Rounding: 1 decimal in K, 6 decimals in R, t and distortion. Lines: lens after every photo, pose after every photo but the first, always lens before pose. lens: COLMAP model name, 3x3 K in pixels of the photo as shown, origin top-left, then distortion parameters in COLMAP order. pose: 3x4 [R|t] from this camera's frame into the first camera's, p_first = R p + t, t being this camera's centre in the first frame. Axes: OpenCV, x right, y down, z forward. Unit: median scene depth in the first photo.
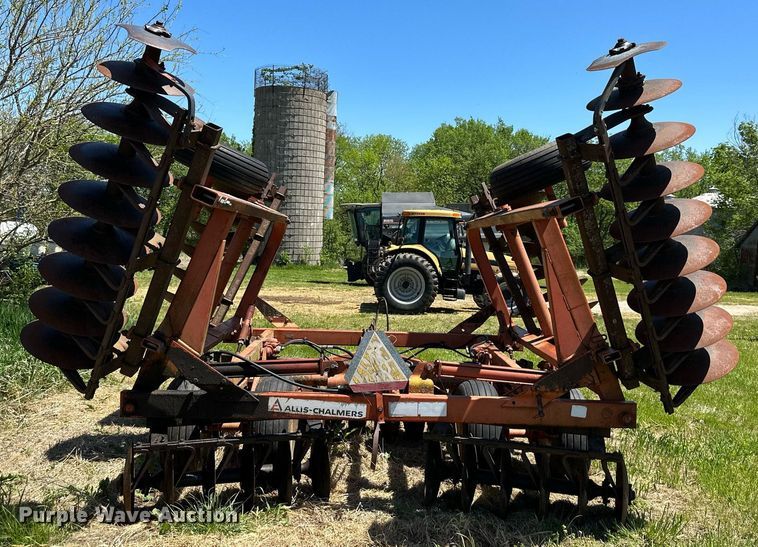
lens RADIAL K [[736.0, 0, 379.0], [0, 736.0, 273.5], [0, 0, 1]] dist [0.112747, -0.002769]
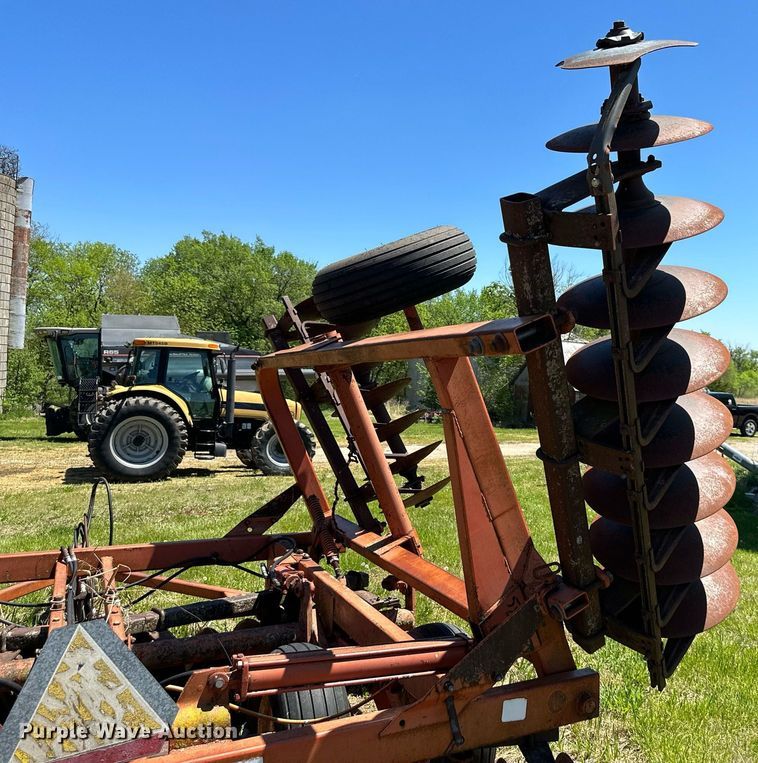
lens RADIAL K [[759.2, 0, 529.4], [0, 759.2, 364.3], [0, 0, 1]] dist [0.056396, -0.067882]
pose [[0.871272, 0.005066, 0.490774, 0.000580], [0.023569, 0.998361, -0.052148, -0.011500], [-0.490234, 0.057002, 0.869725, 0.151111]]
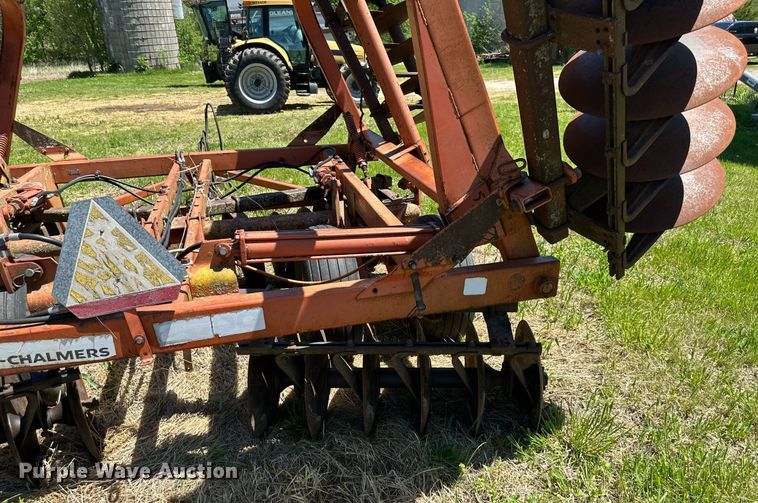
lens RADIAL K [[537.9, 0, 378.5], [0, 537.9, 296.9], [0, 0, 1]] dist [0.080437, -0.118988]
pose [[0.975973, -0.145370, 0.162312, 0.034482], [0.071060, 0.916536, 0.393588, 0.002480], [-0.205981, -0.372597, 0.904844, 0.184055]]
